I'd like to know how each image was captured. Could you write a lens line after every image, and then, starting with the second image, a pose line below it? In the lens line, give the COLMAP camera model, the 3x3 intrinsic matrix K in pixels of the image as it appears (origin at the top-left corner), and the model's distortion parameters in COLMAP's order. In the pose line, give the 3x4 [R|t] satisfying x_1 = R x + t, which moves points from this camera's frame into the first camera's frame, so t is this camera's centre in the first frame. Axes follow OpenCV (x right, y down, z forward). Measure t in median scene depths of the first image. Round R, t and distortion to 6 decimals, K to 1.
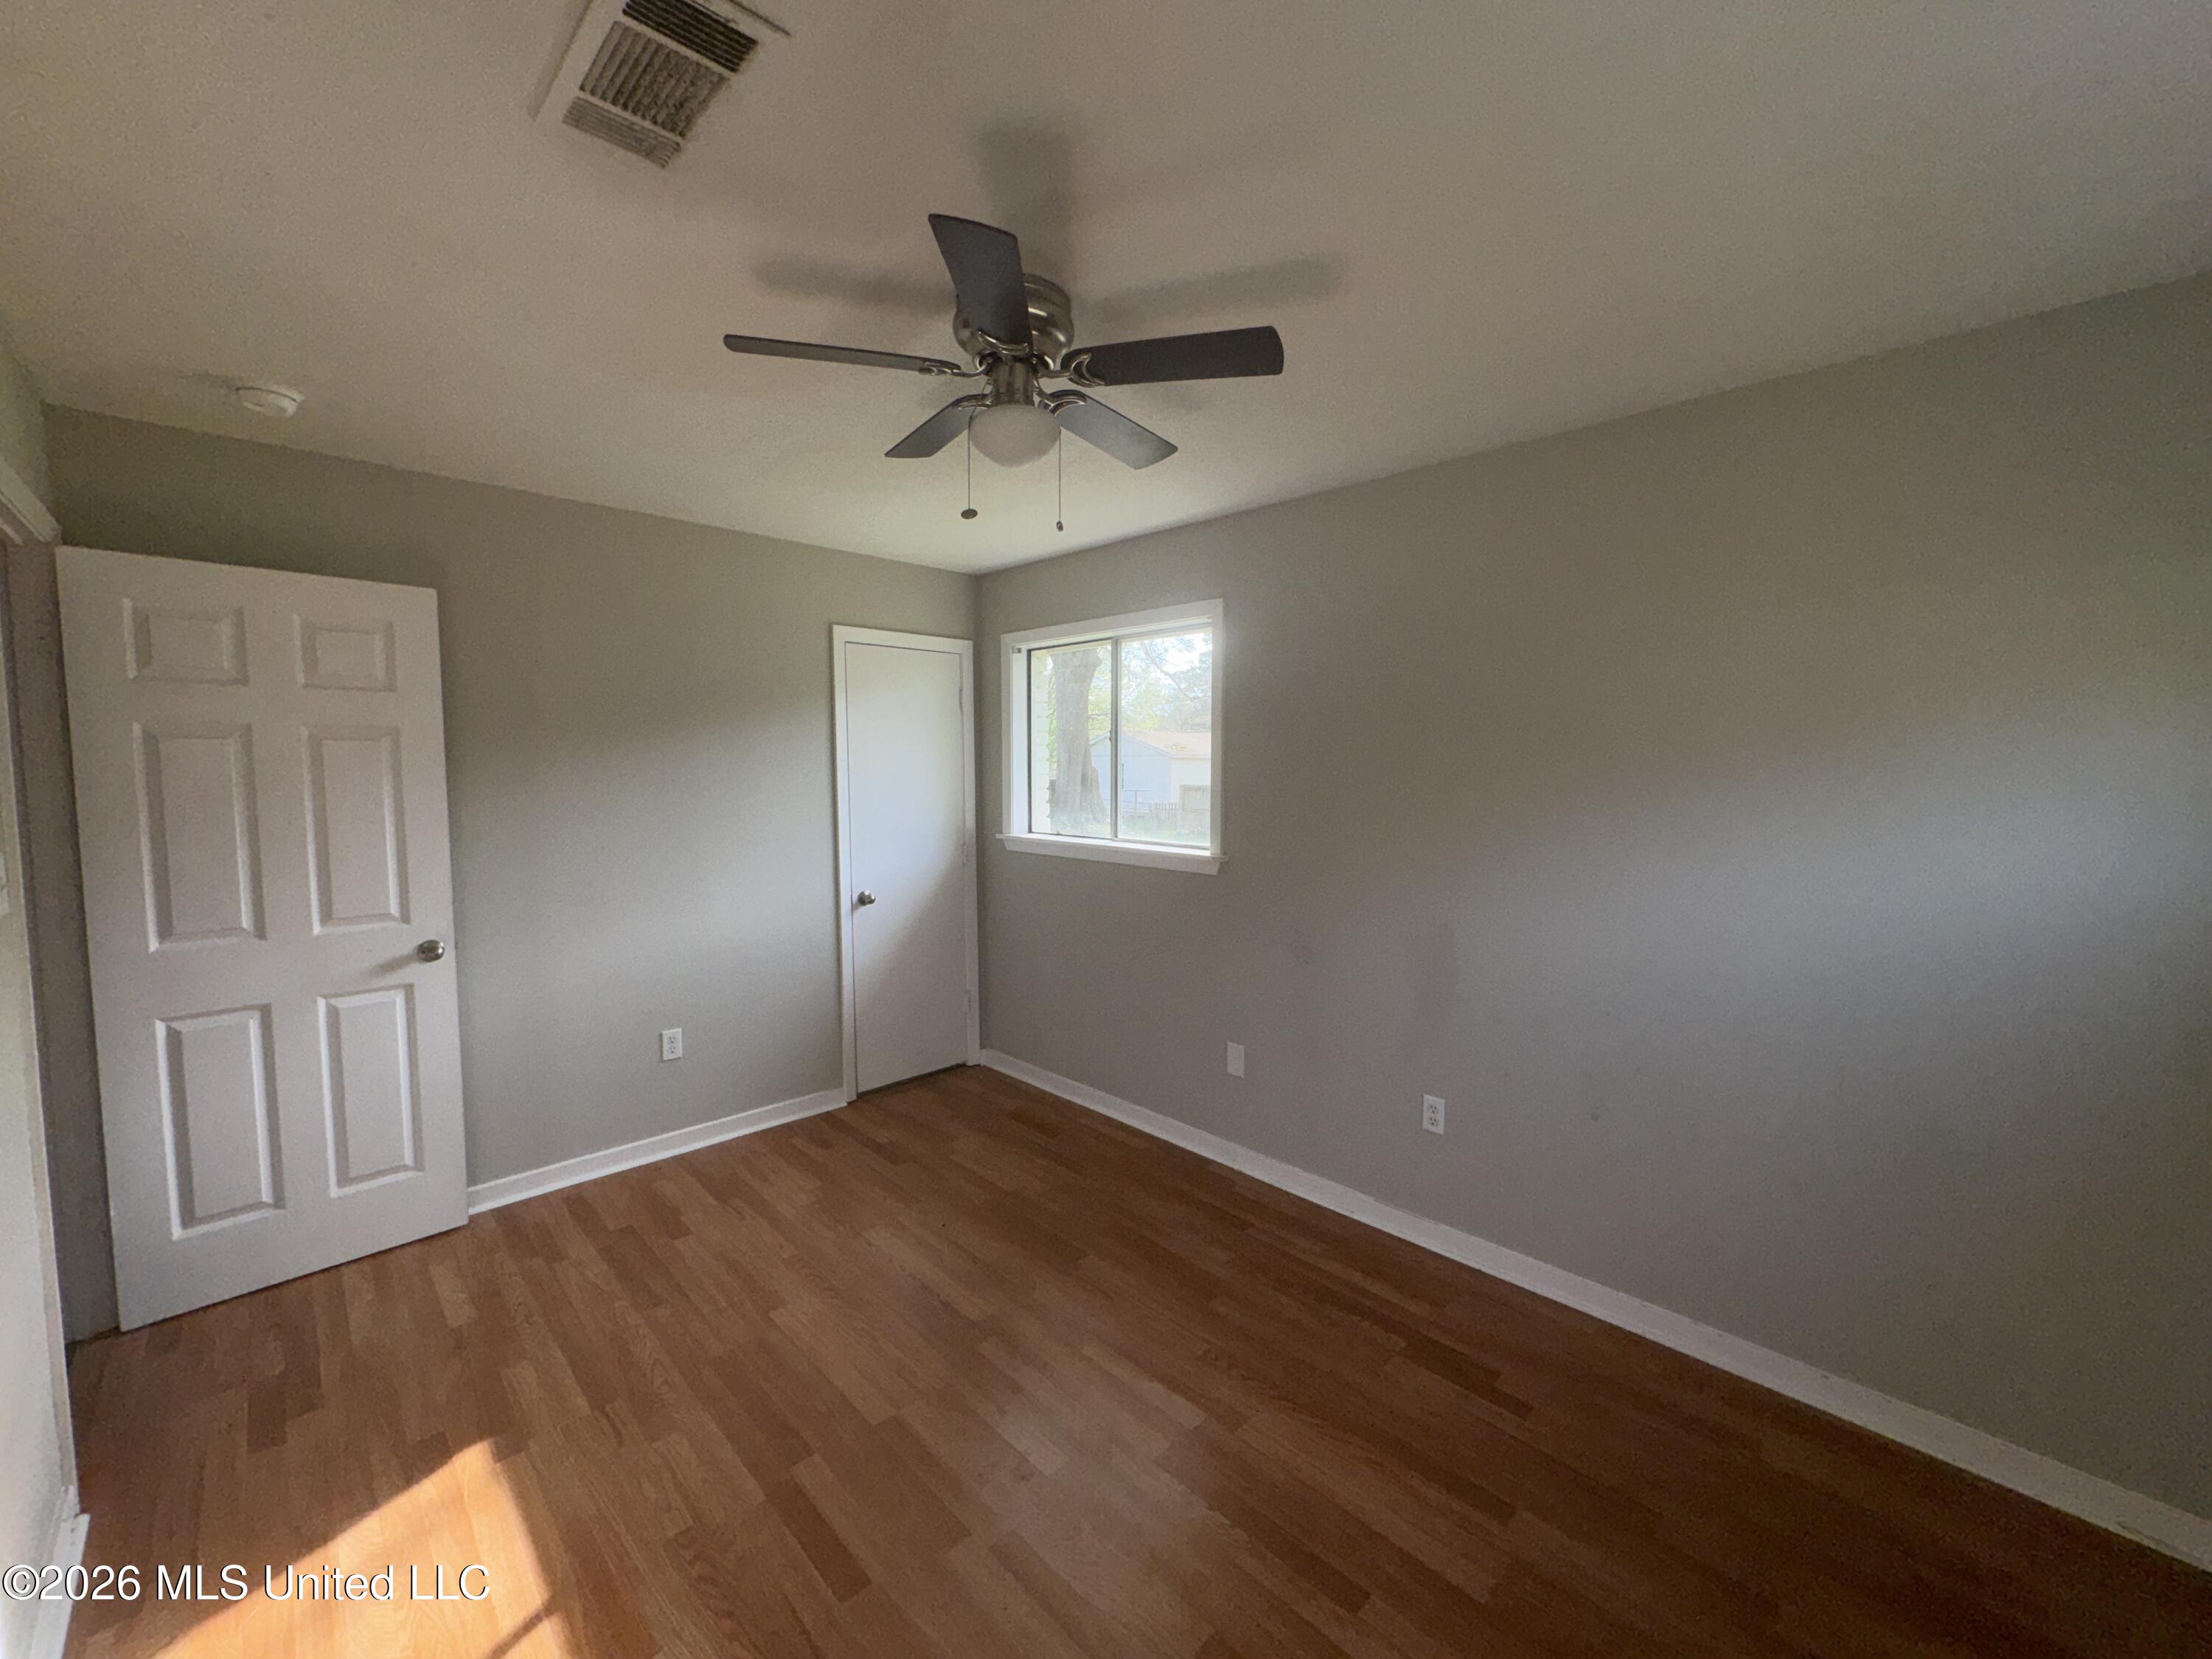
lens RADIAL K [[884.0, 0, 1104.6], [0, 884.0, 834.3], [0, 0, 1]] dist [-0.004656, 0.000281]
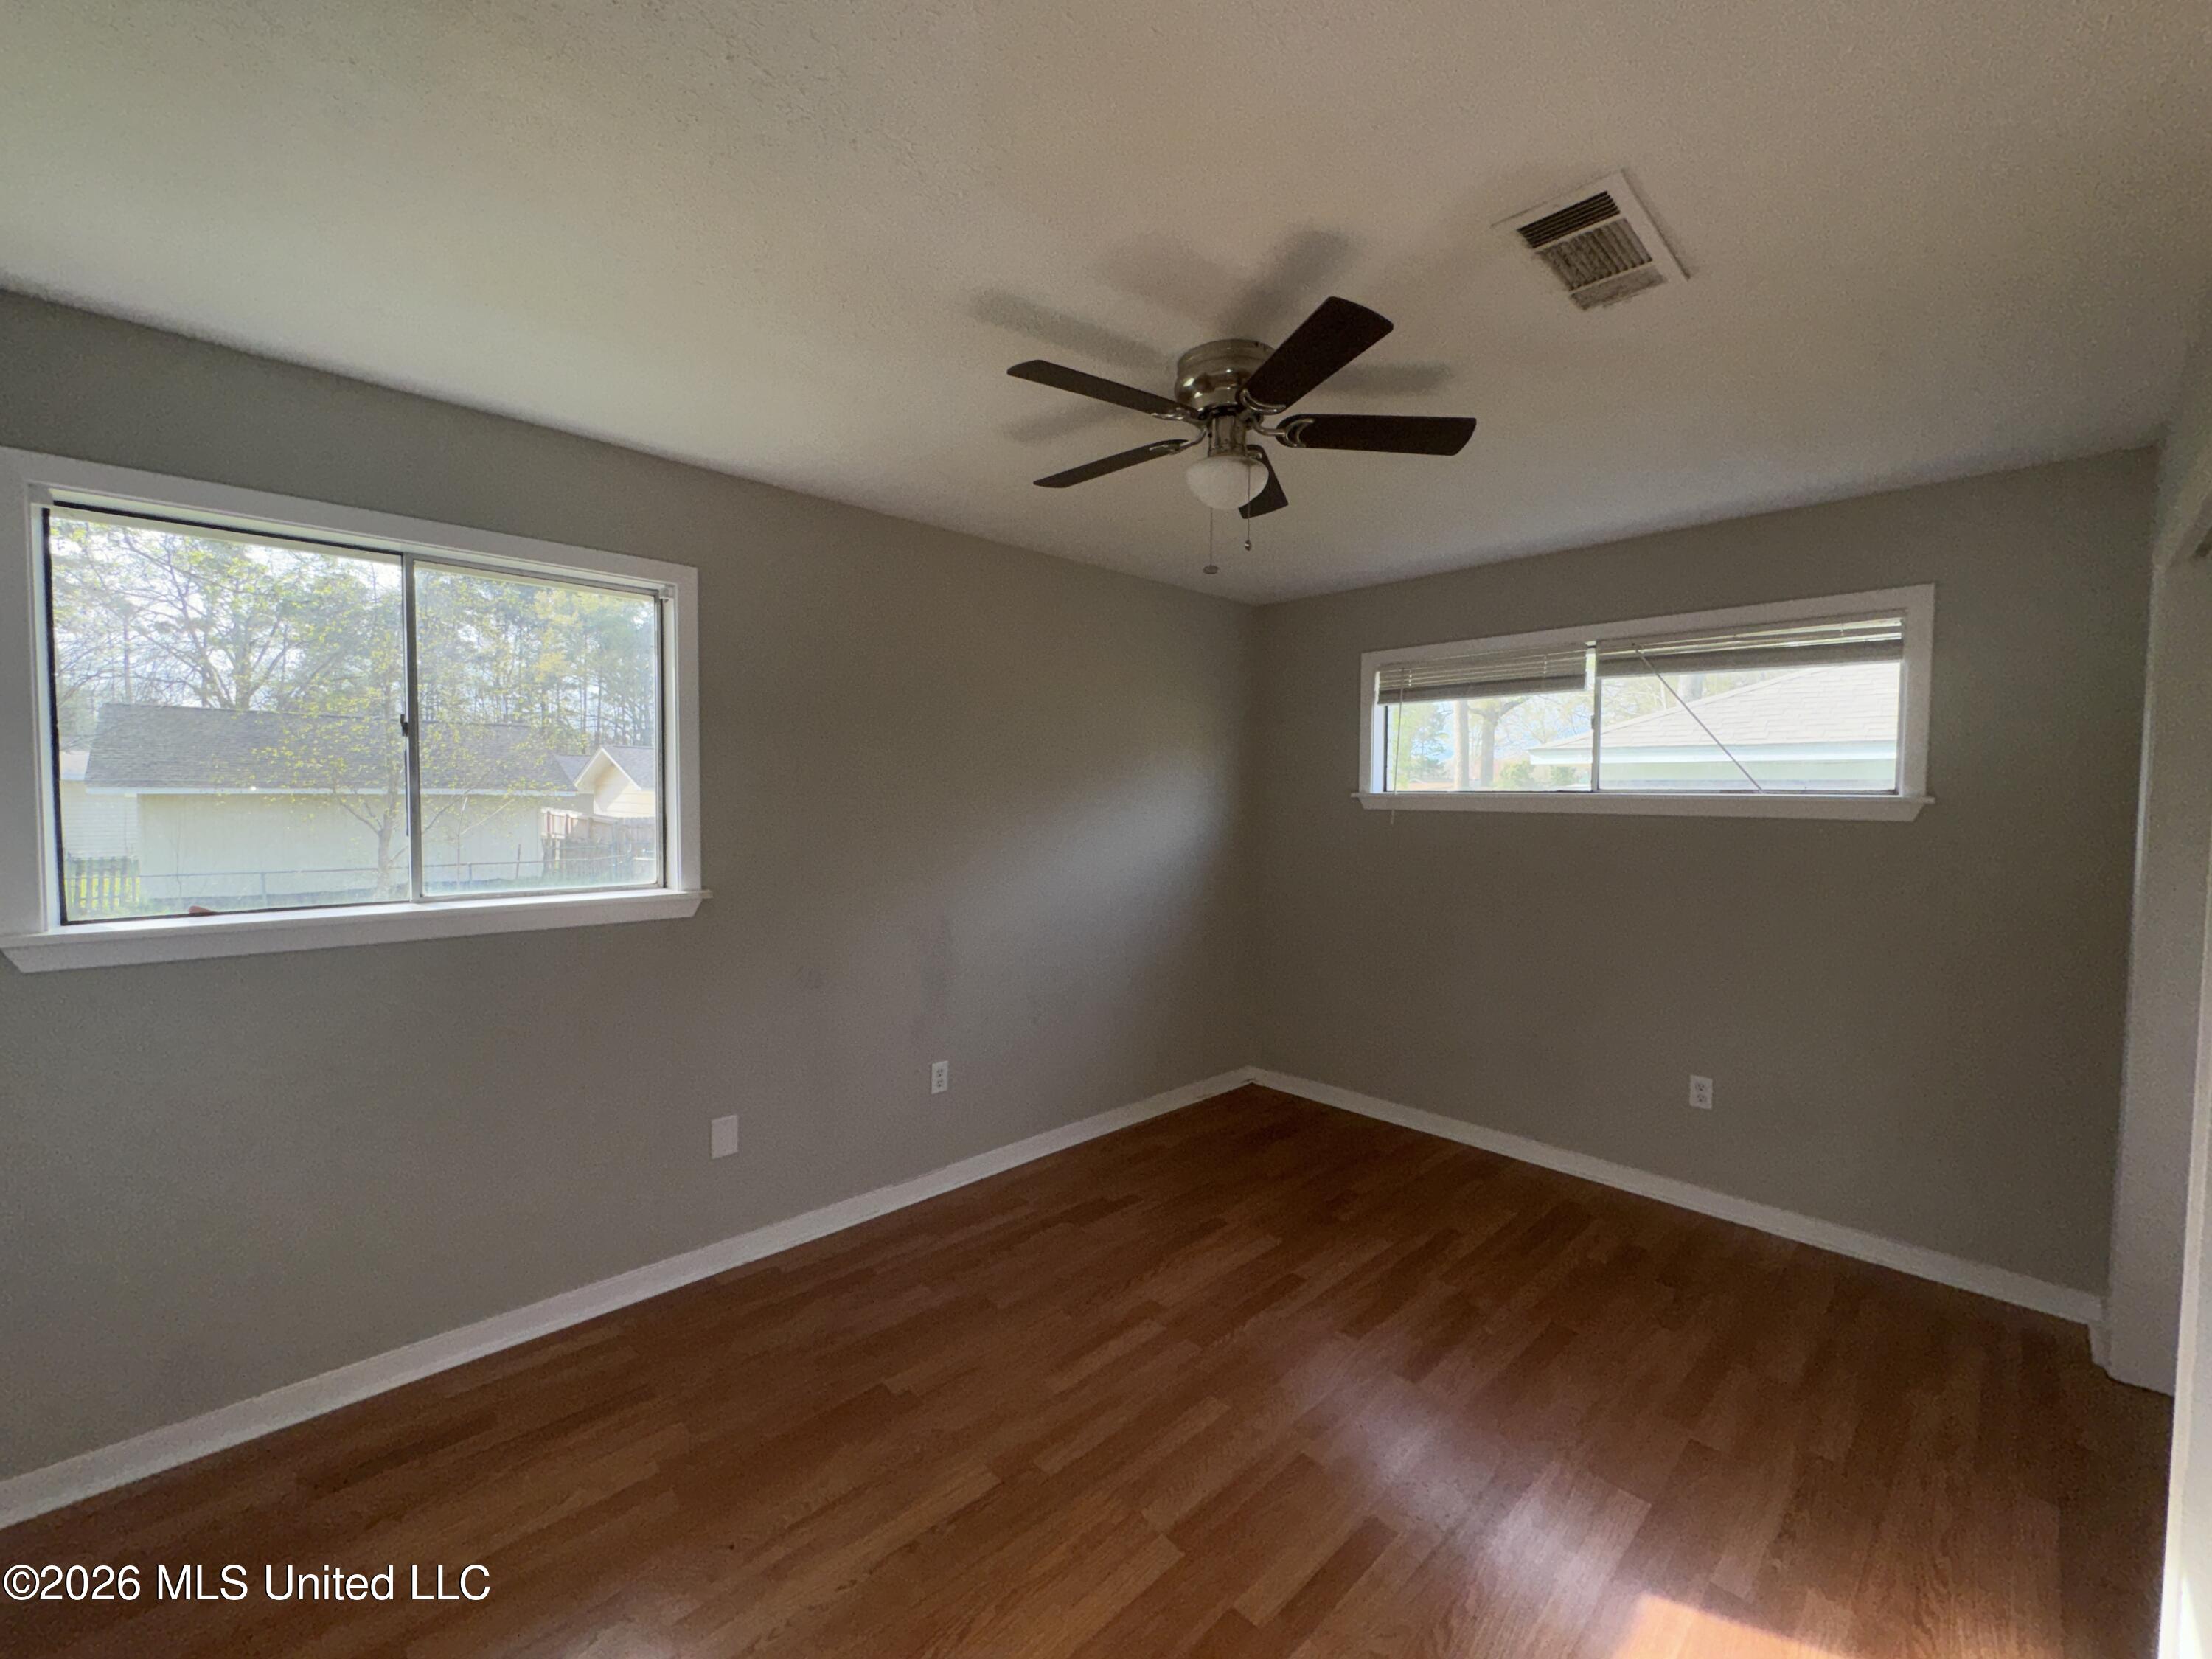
lens RADIAL K [[884.0, 0, 1107.5], [0, 884.0, 835.7], [0, 0, 1]] dist [-0.004656, 0.000281]
pose [[0.006450, -0.052278, 0.998612, -0.841381], [0.070078, 0.996201, 0.051699, -0.052165], [-0.997521, 0.069647, 0.010089, 0.797670]]
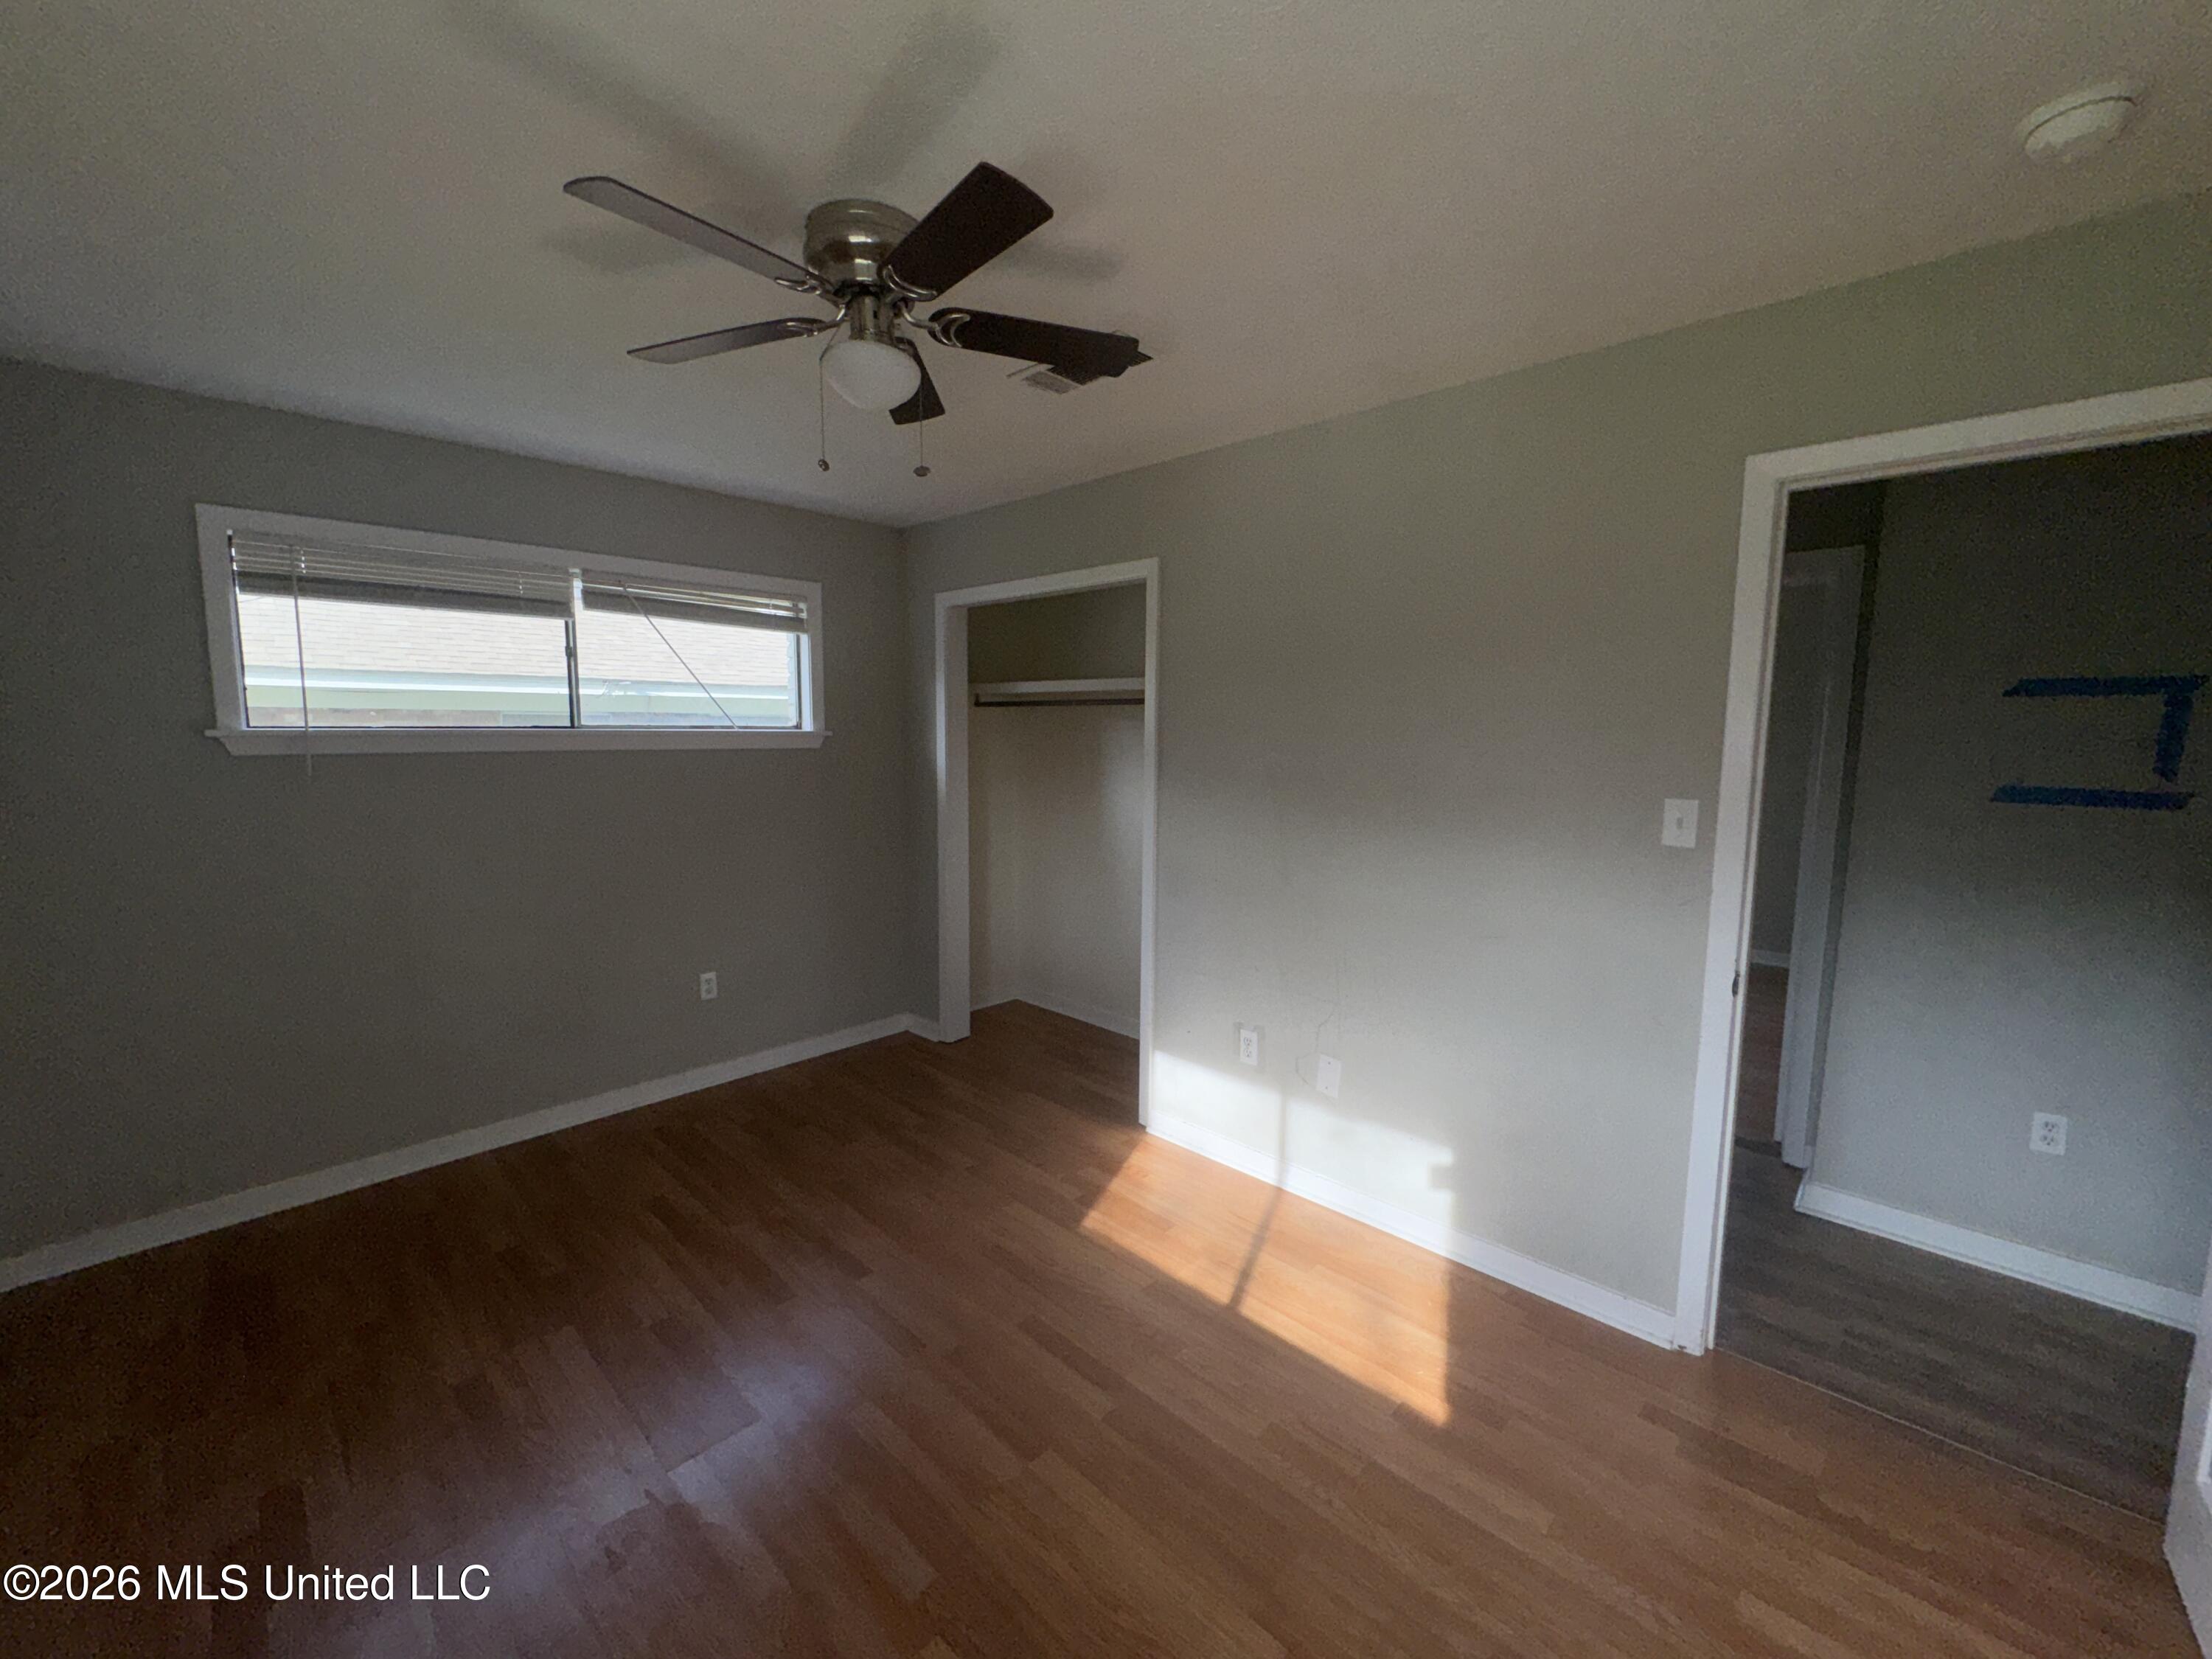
lens RADIAL K [[884.0, 0, 1113.2], [0, 884.0, 816.8], [0, 0, 1]] dist [-0.004656, 0.000281]
pose [[-0.999007, -0.003151, -0.044437, -0.226230], [-0.010964, 0.984204, 0.176700, -0.104205], [0.043178, 0.177012, -0.983261, 1.396109]]
